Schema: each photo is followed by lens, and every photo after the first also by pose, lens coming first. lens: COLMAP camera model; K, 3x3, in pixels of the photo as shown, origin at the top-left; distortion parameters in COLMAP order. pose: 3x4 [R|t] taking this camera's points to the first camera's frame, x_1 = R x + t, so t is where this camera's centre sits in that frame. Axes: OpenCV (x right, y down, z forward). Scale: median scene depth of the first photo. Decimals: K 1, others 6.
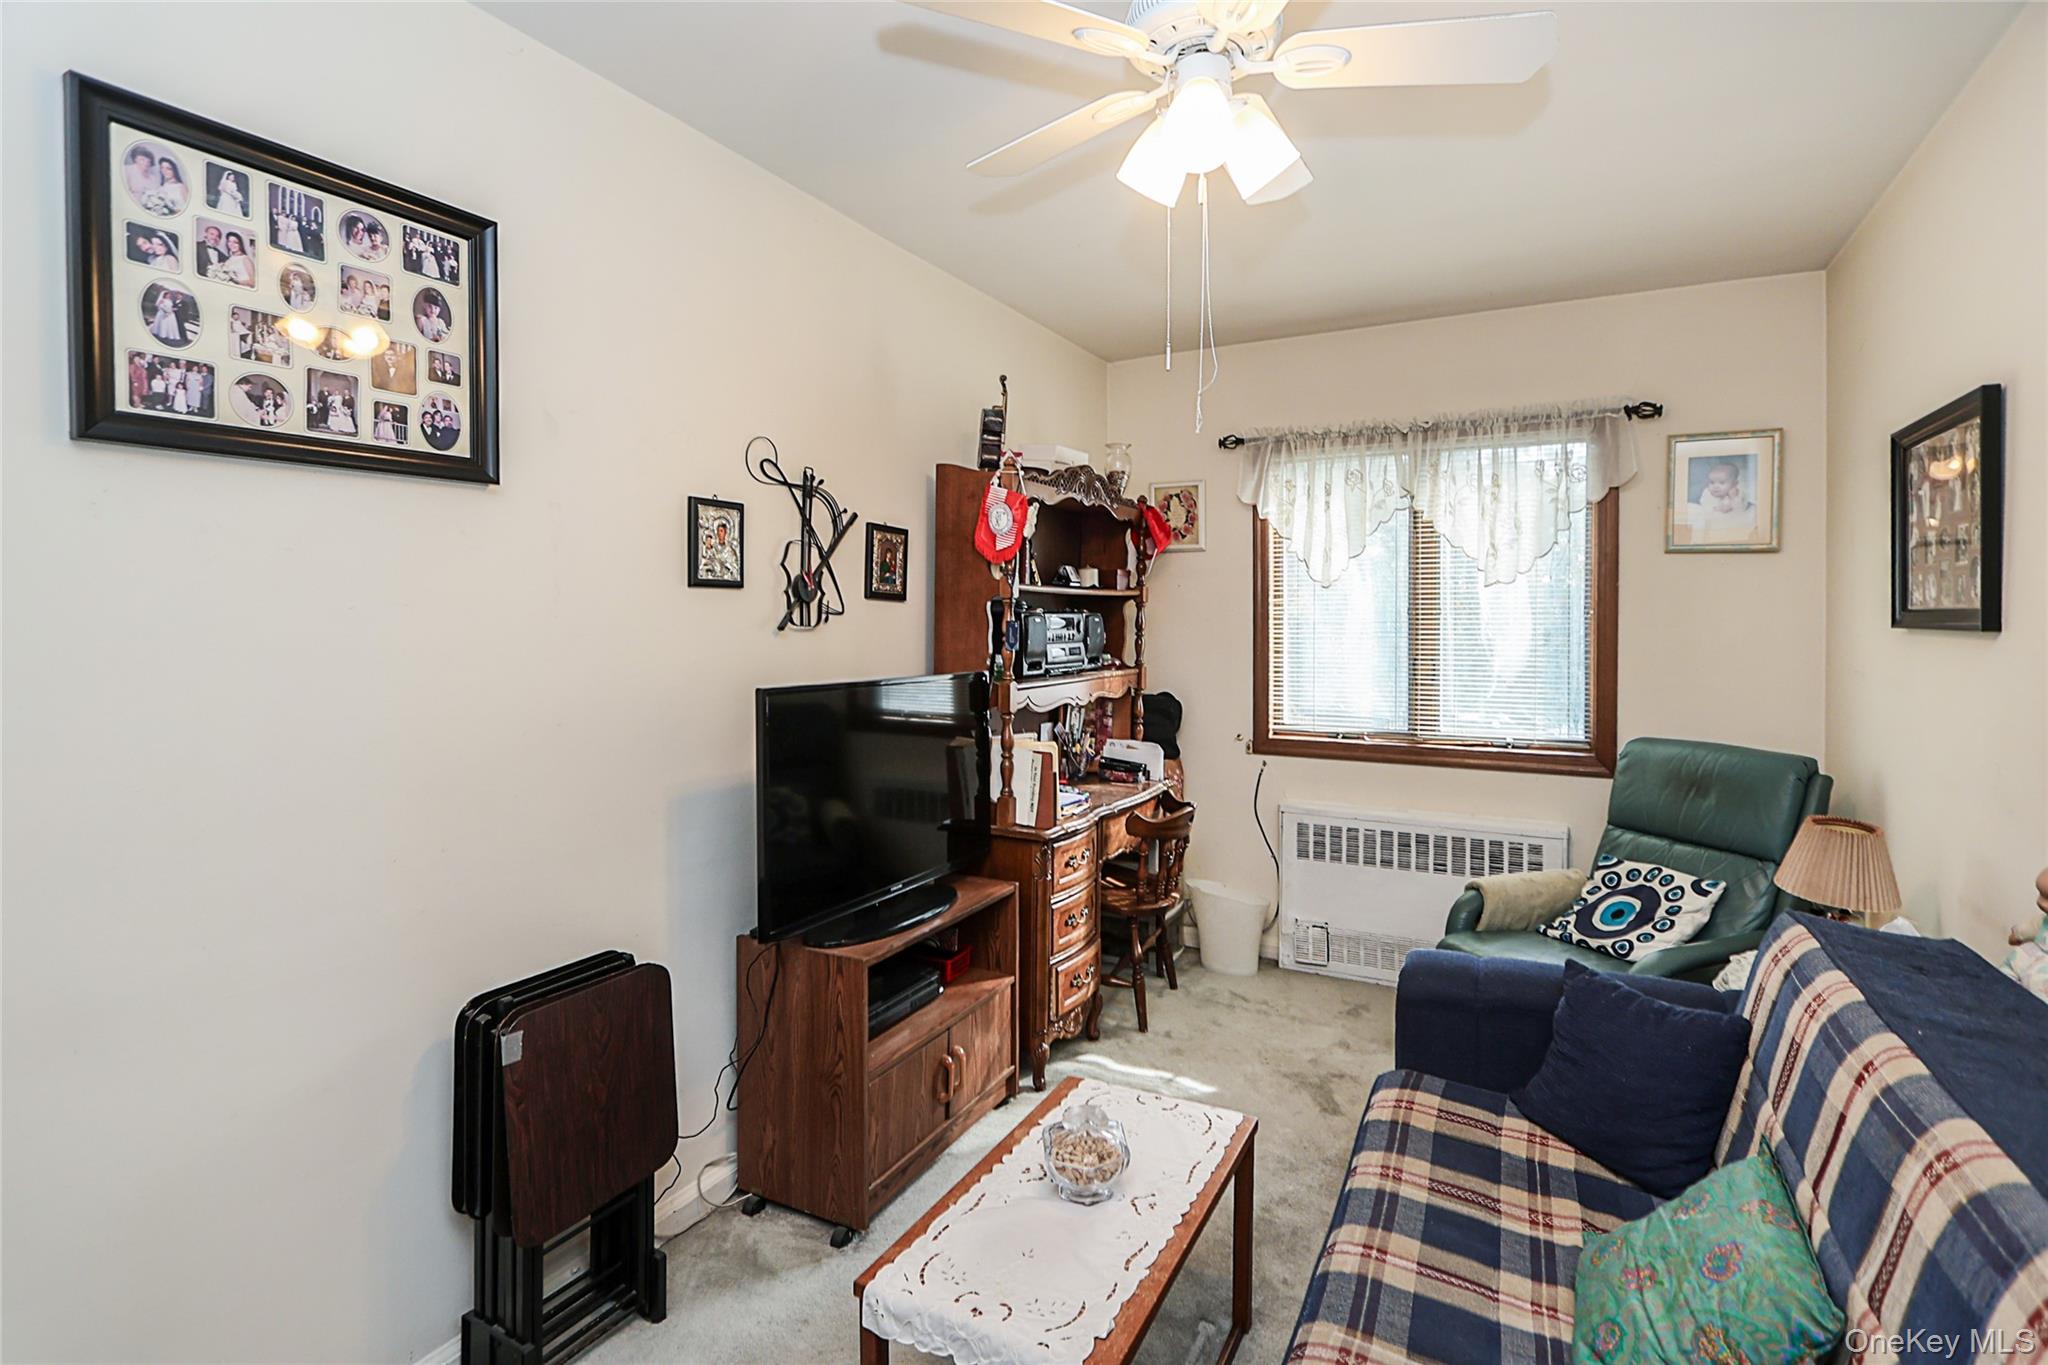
lens RADIAL K [[973.8, 0, 1064.3], [0, 973.8, 642.2], [0, 0, 1]] dist [-0.011568, 0.000953]
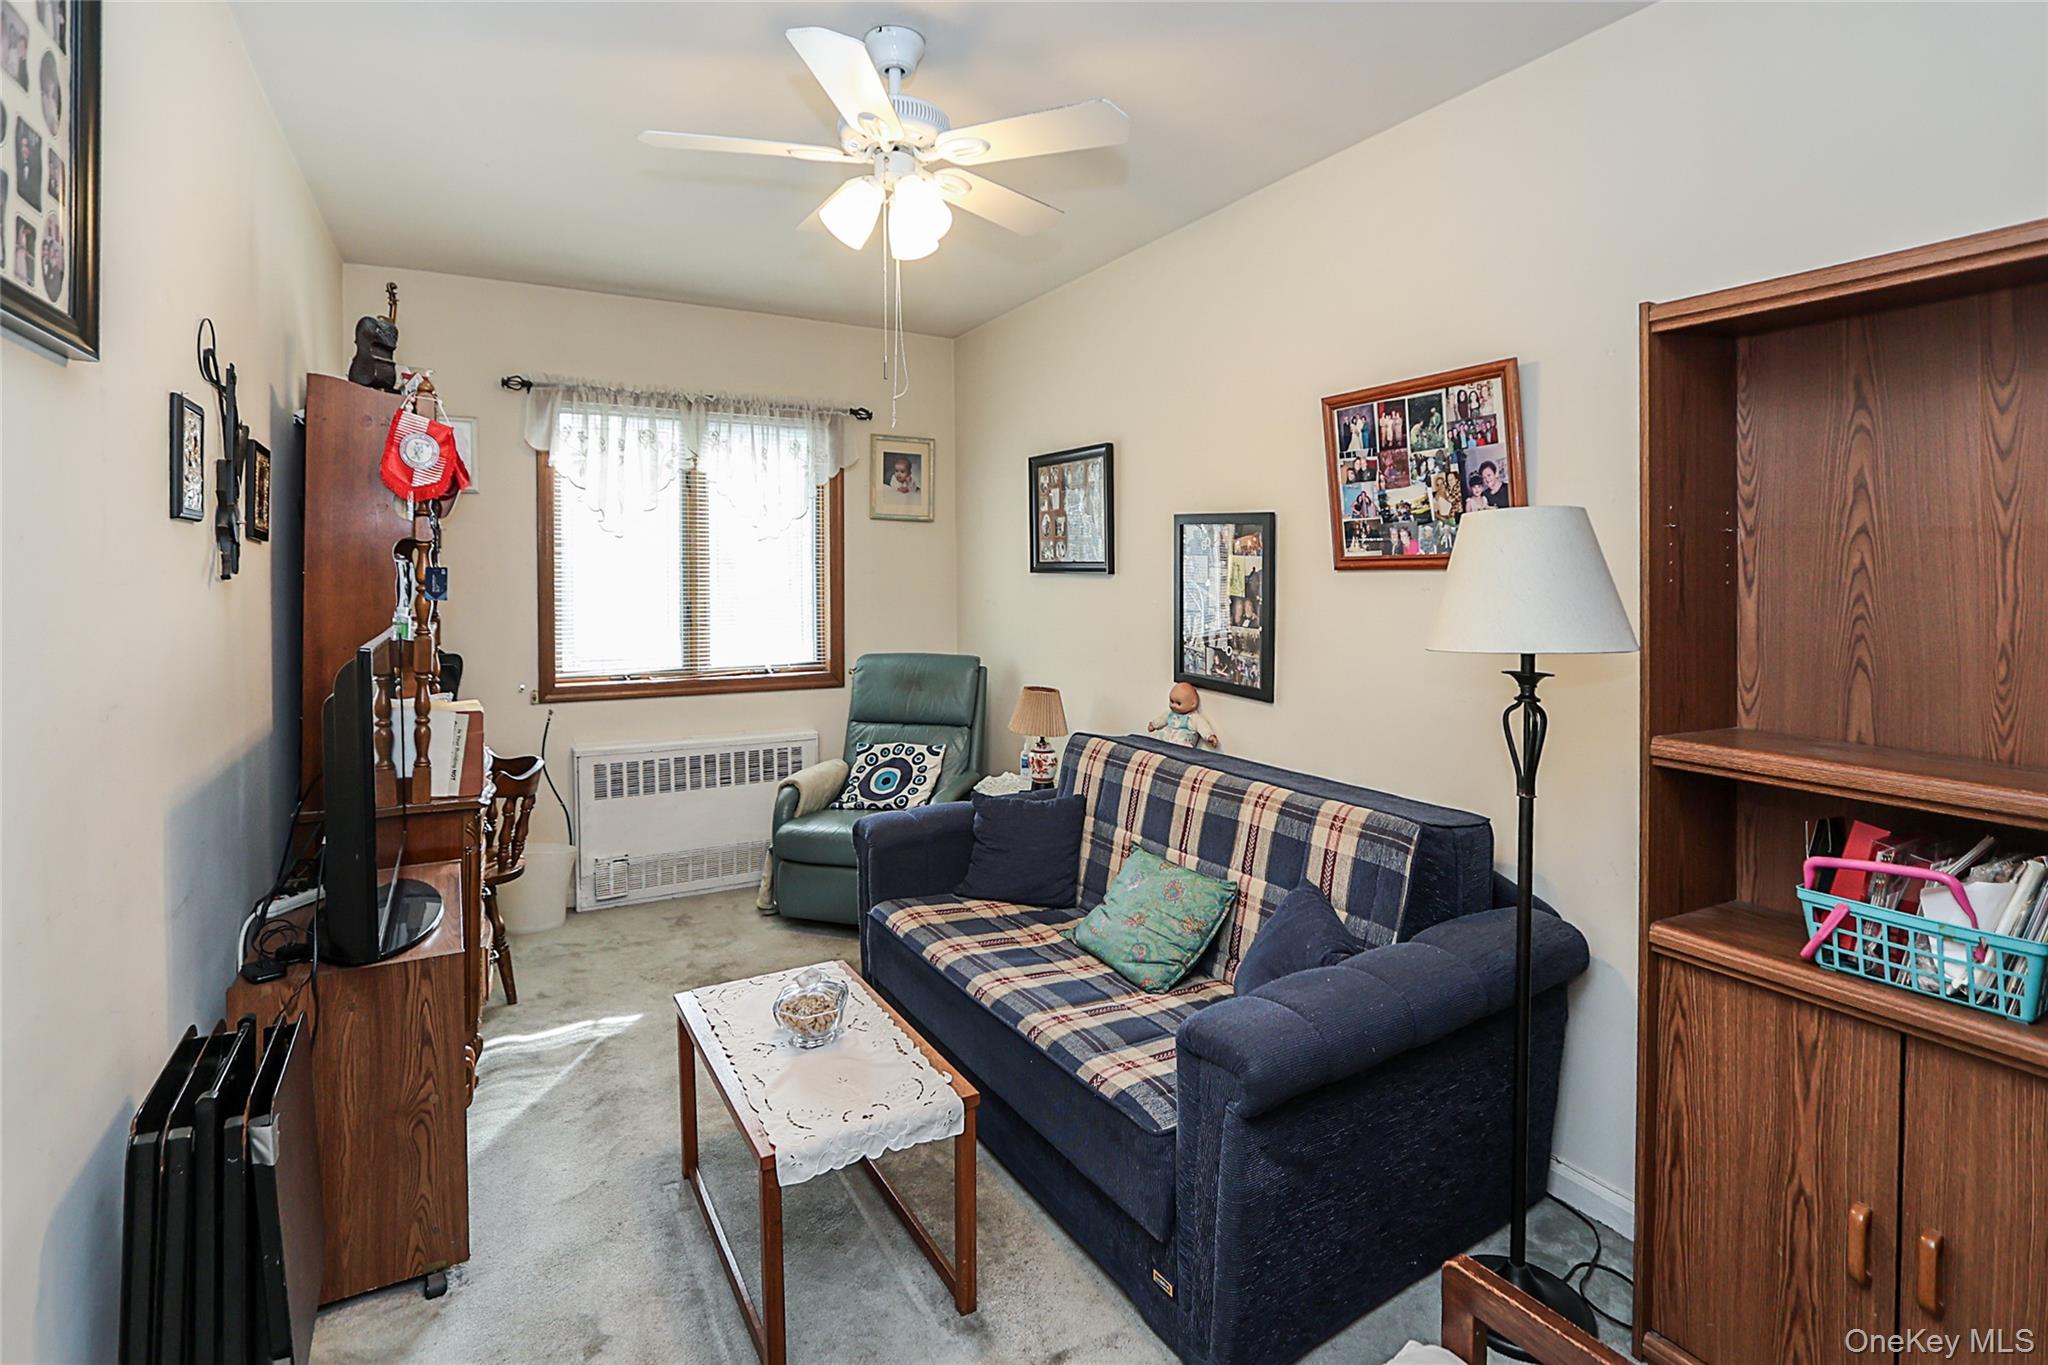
lens RADIAL K [[973.8, 0, 1050.3], [0, 973.8, 573.3], [0, 0, 1]] dist [-0.011568, 0.000953]
pose [[0.540213, -0.002556, 0.841525, -0.433298], [0.018805, 0.999782, -0.009035, 0.001873], [-0.841318, 0.020706, 0.540143, 0.046450]]
